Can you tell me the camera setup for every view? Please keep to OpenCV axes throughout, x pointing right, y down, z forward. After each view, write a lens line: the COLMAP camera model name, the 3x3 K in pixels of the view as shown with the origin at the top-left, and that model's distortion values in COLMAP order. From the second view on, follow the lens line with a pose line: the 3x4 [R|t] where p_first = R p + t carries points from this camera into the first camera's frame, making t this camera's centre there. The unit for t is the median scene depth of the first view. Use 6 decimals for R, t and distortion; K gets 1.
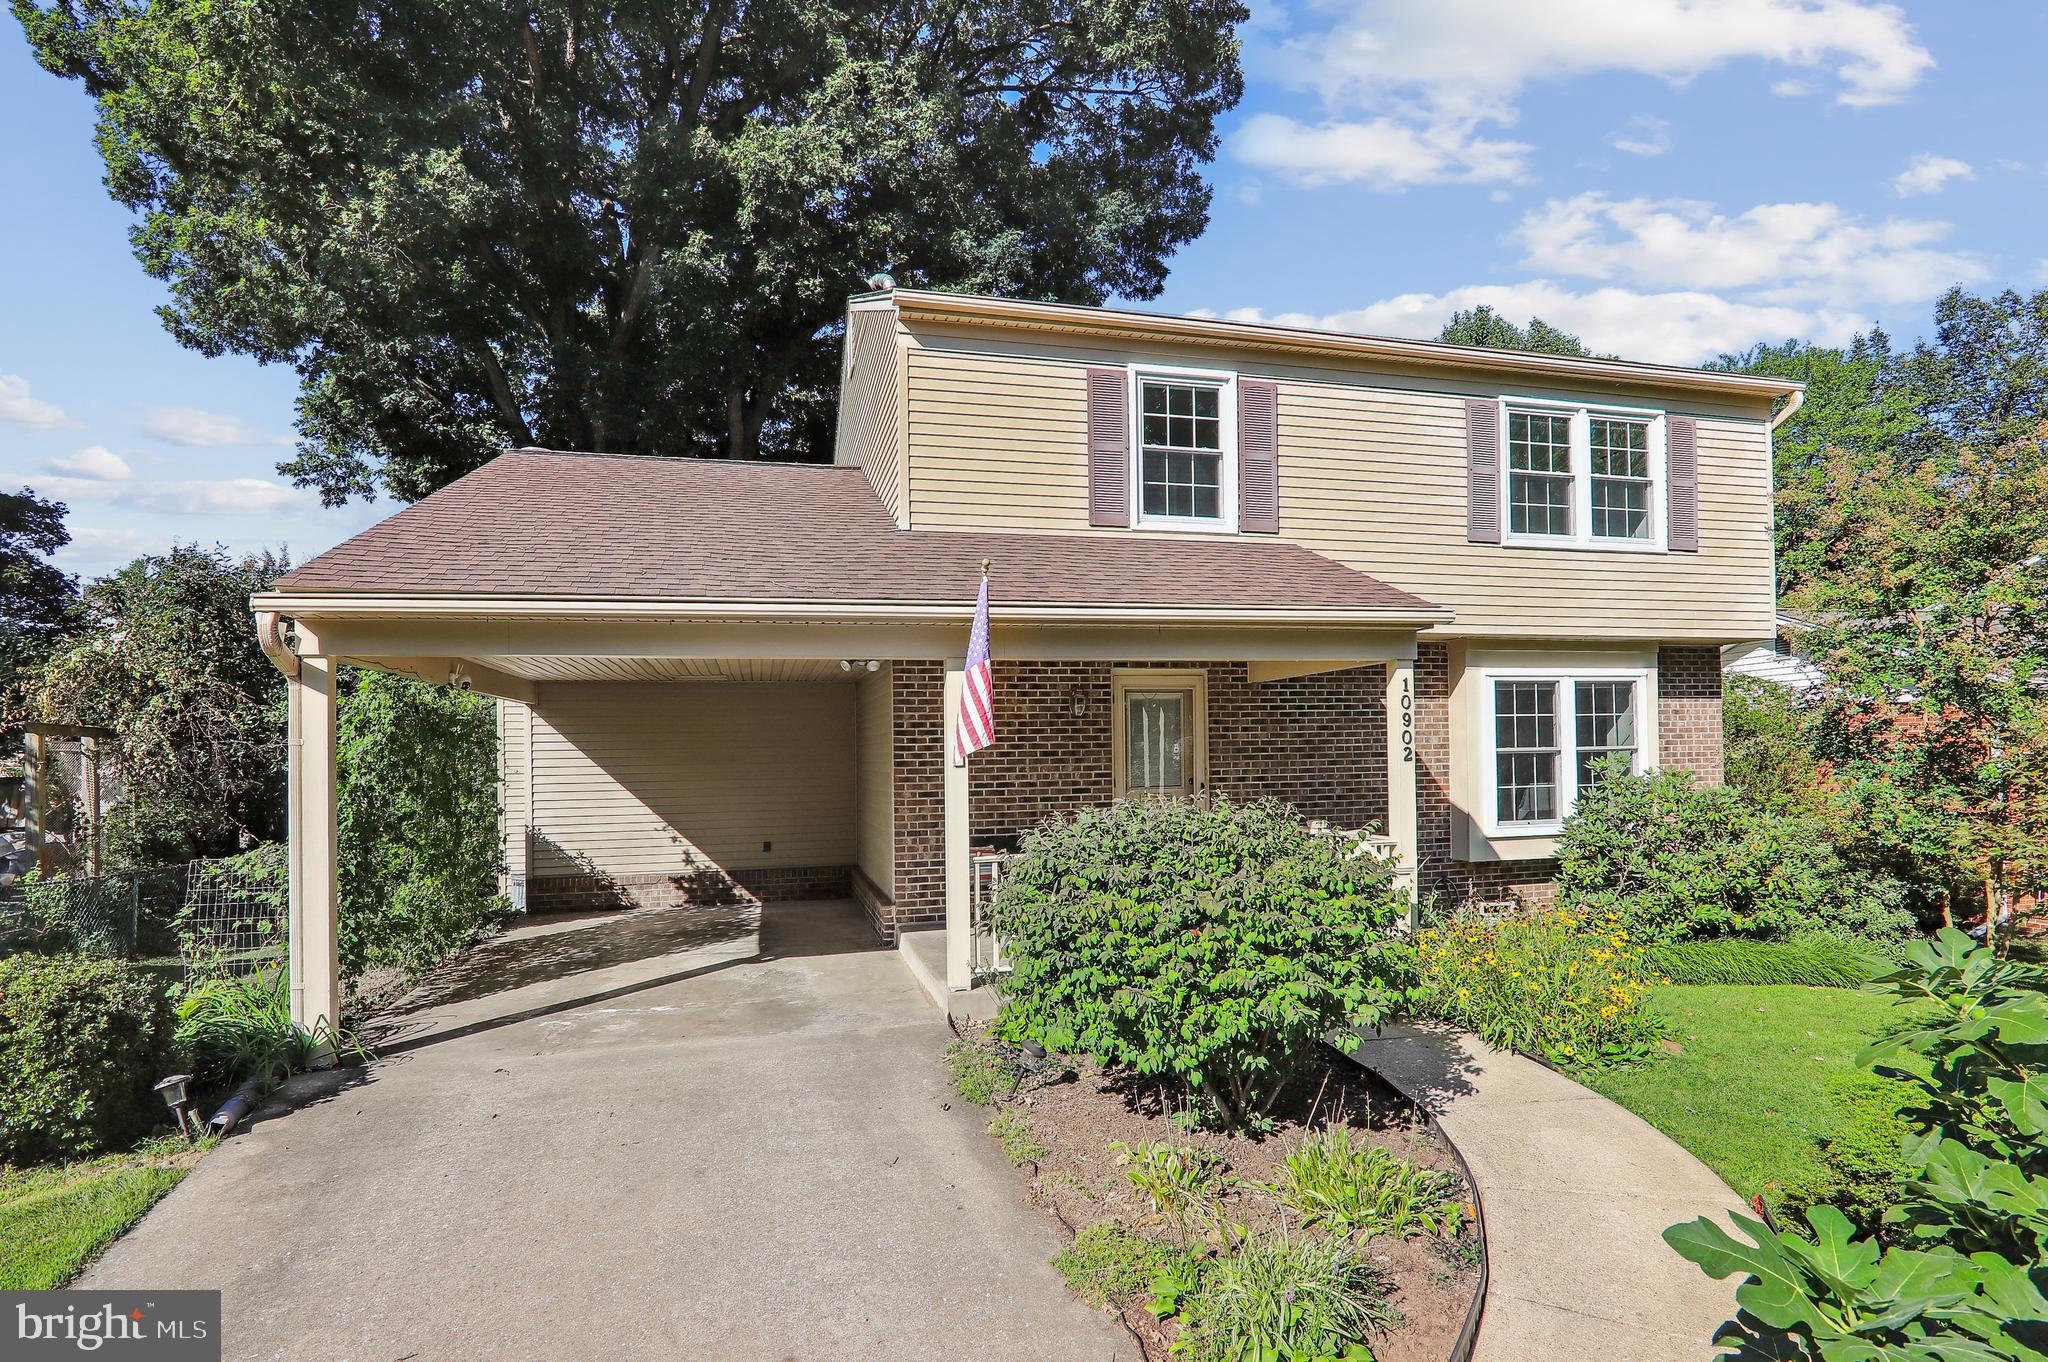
lens RADIAL K [[1051.9, 0, 1038.9], [0, 1051.9, 757.7], [0, 0, 1]] dist [-0.011485, -0.001630]
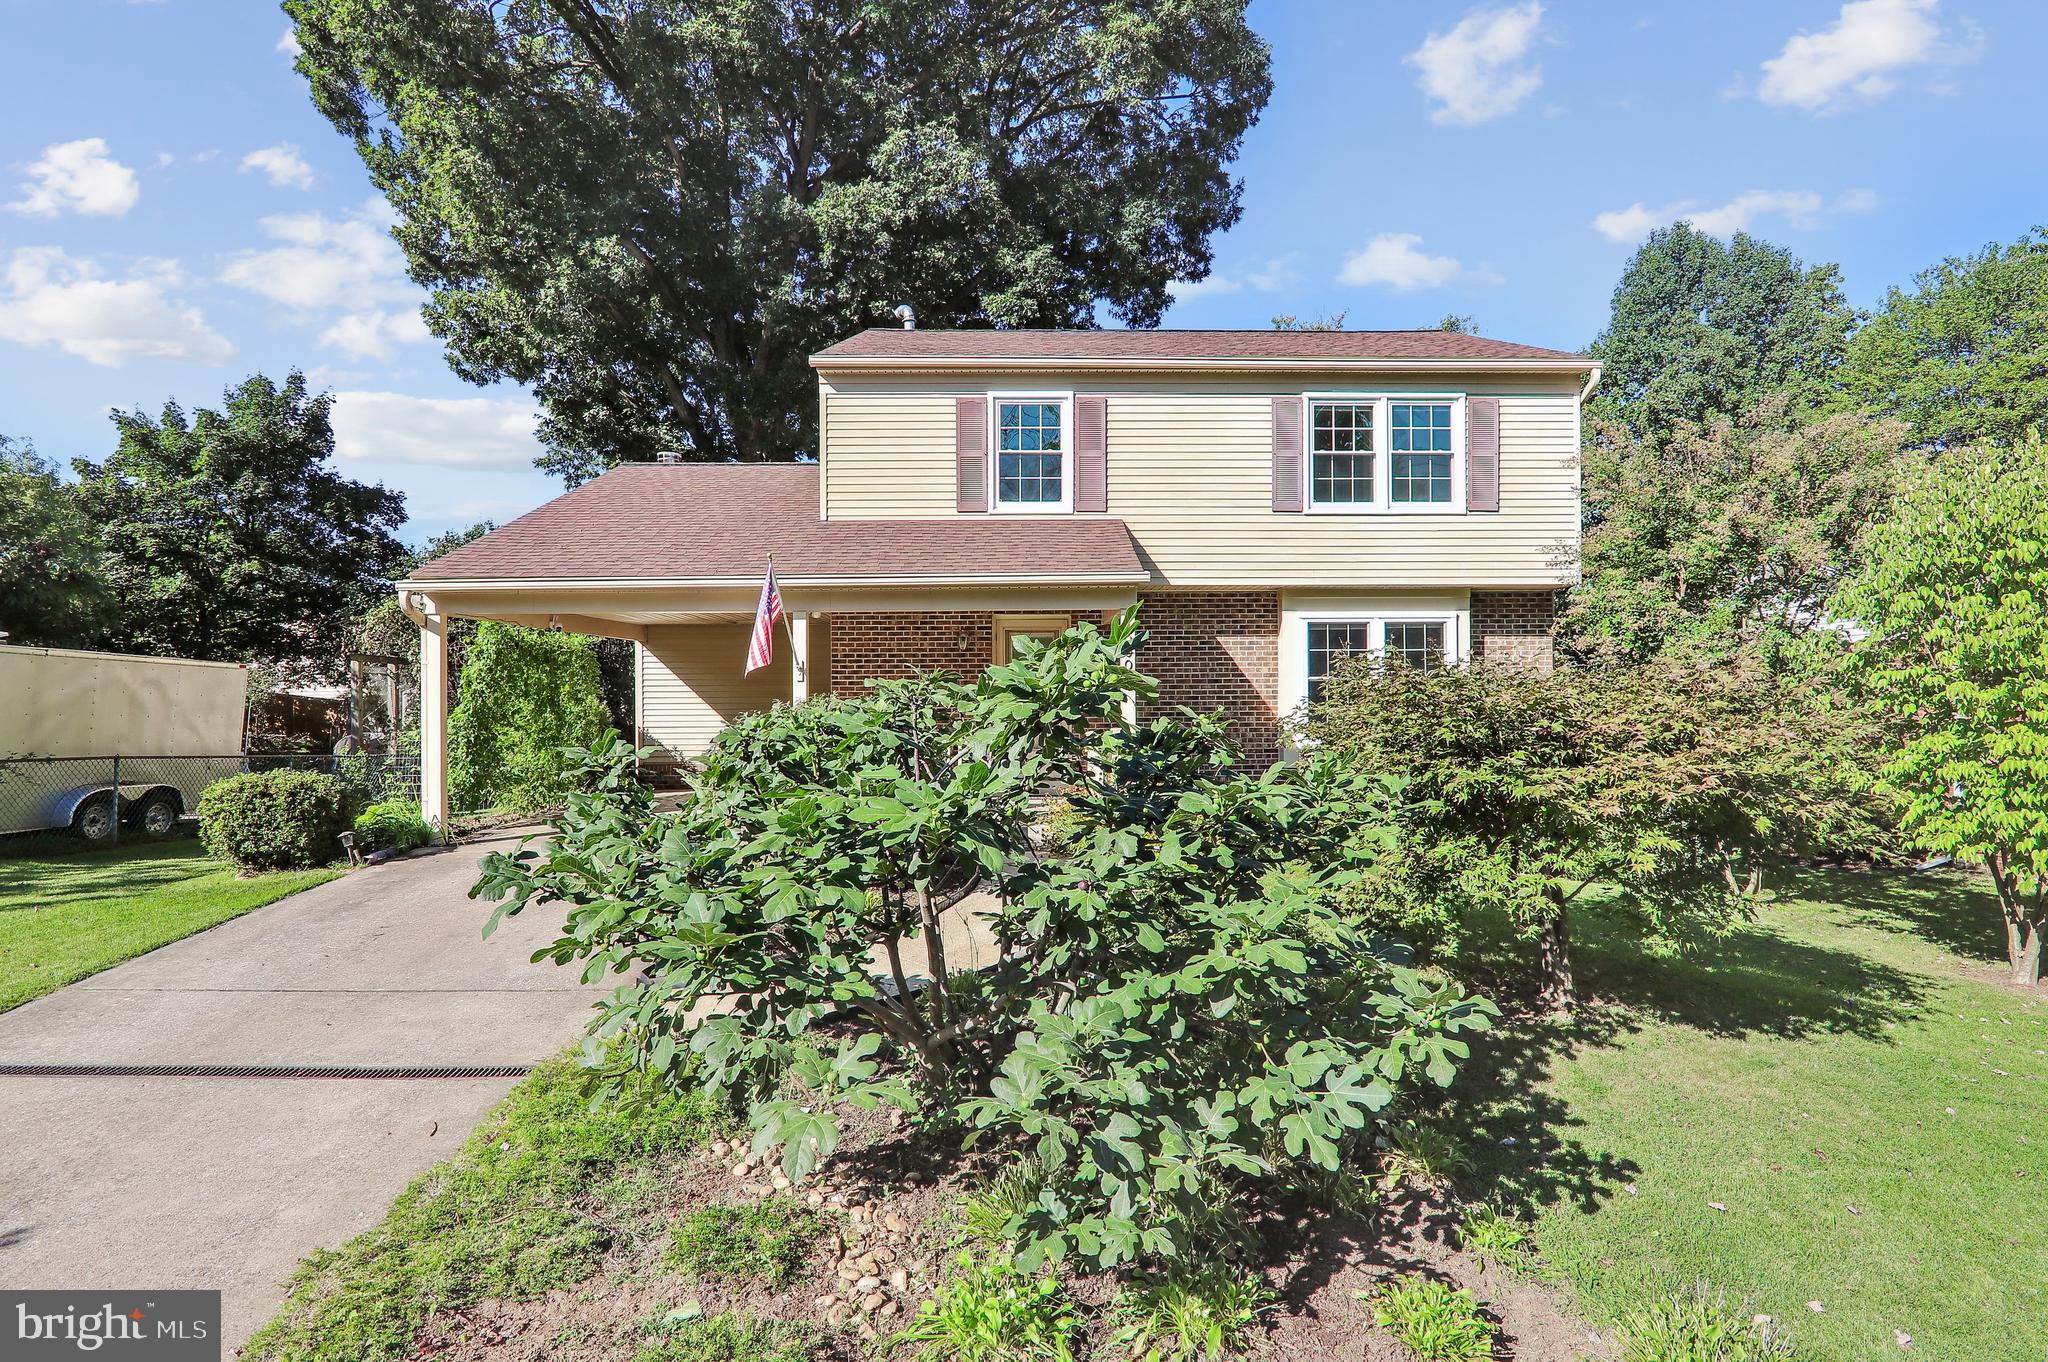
lens RADIAL K [[1039.9, 0, 1030.4], [0, 1039.9, 716.7], [0, 0, 1]] dist [-0.015509, -0.000409]
pose [[0.971368, 0.017145, -0.236961, 0.412705], [-0.012034, 0.999663, 0.022997, 0.014075], [0.237276, -0.019487, 0.971247, -0.272068]]
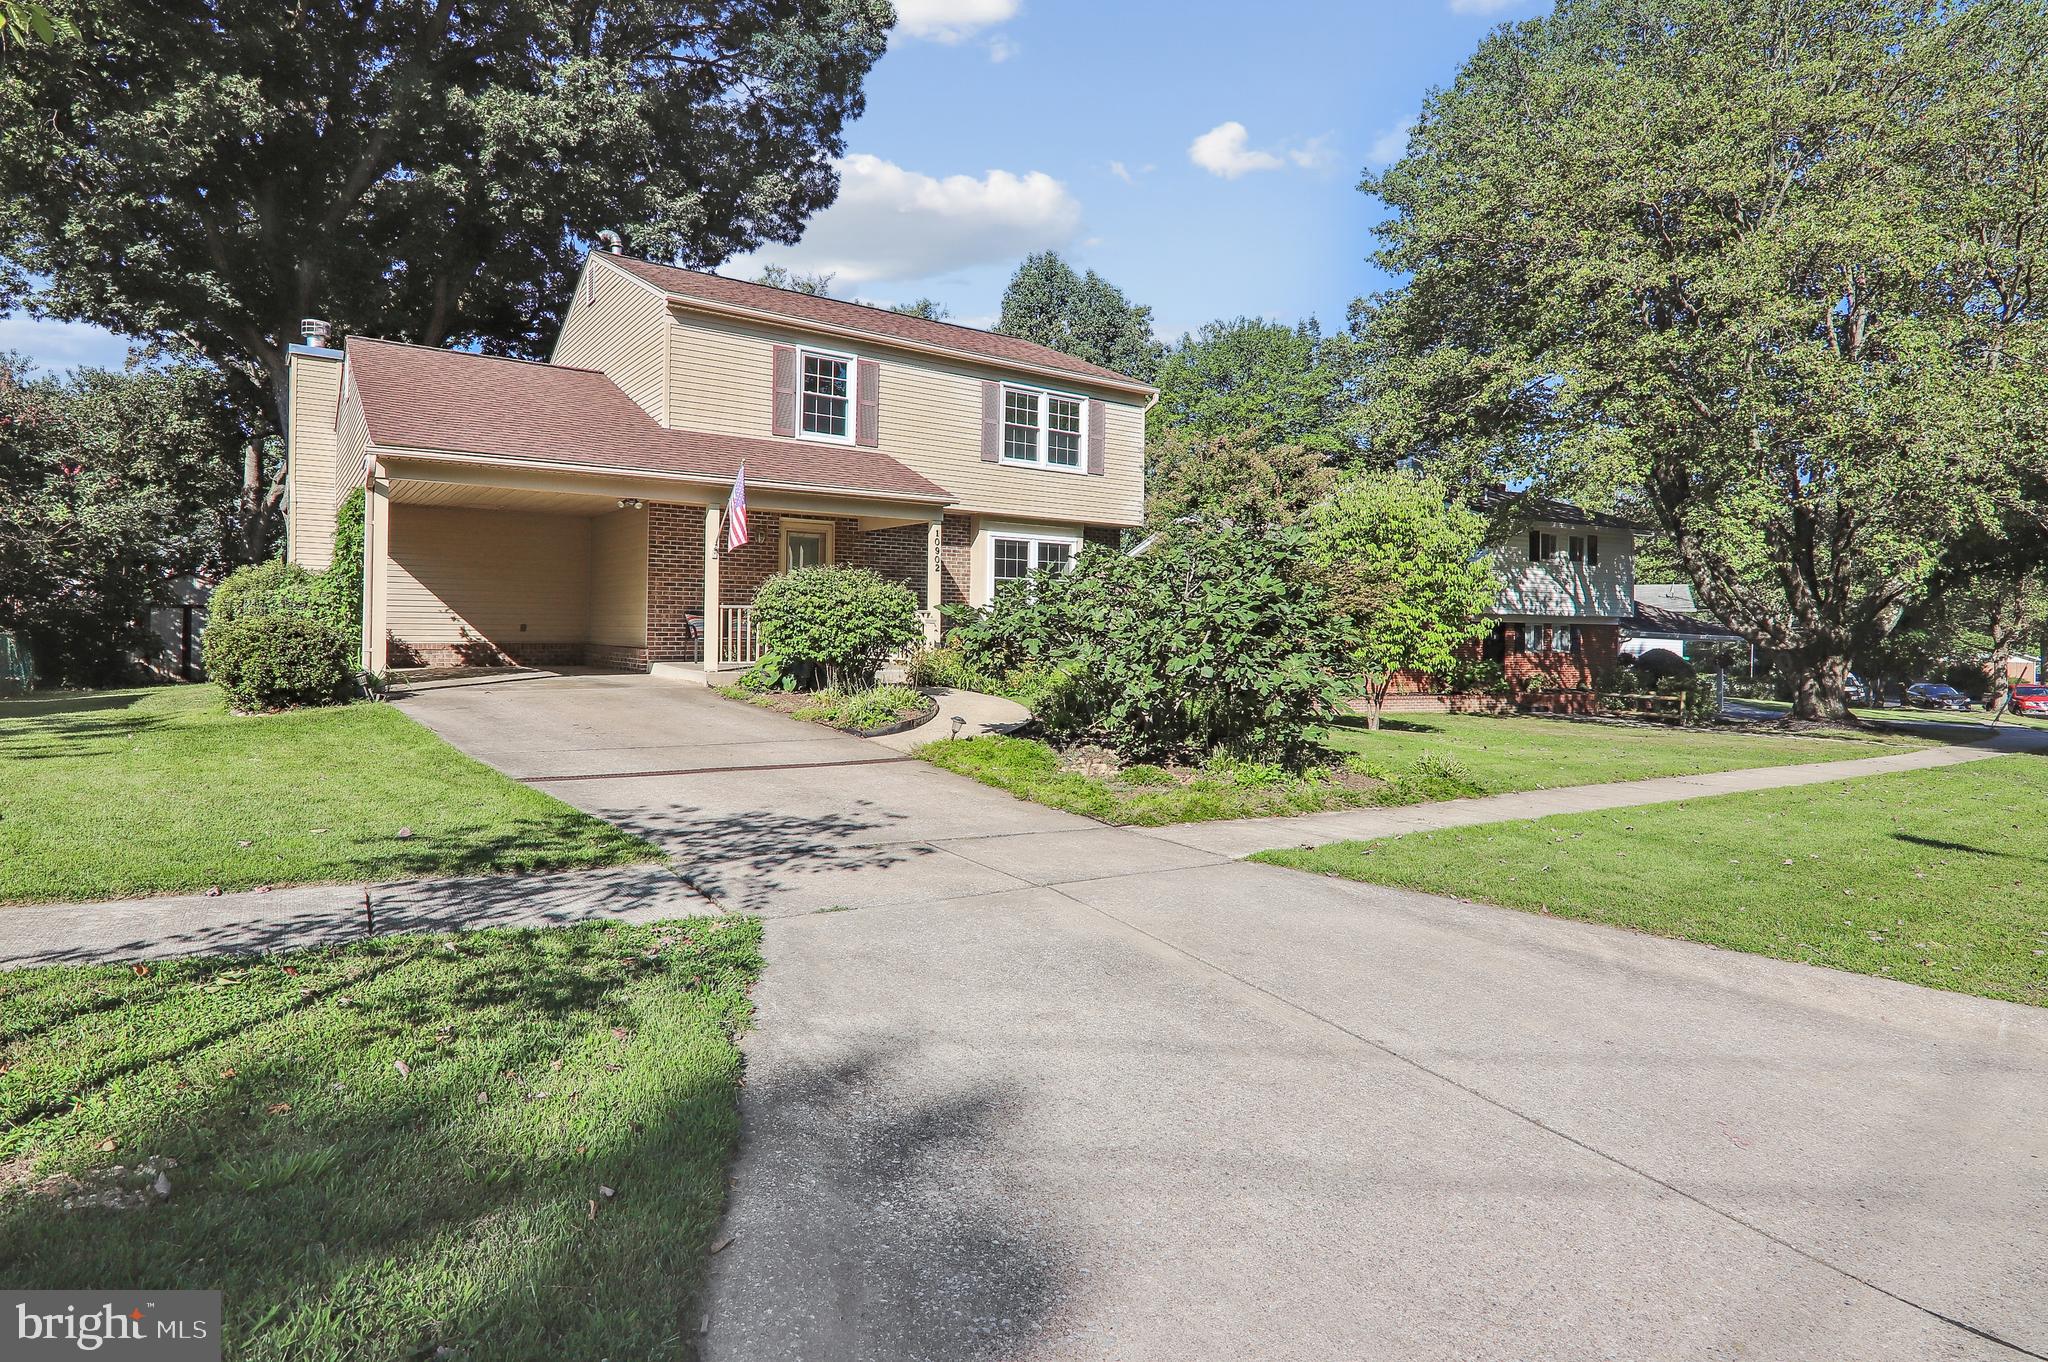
lens RADIAL K [[1054.1, 0, 1024.0], [0, 1054.1, 631.3], [0, 0, 1]] dist [-0.014270, -0.000283]
pose [[0.934519, 0.028954, 0.354734, -0.151955], [-0.029540, 0.999557, -0.003763, 0.089864], [-0.354685, -0.006962, 0.934960, -0.700926]]
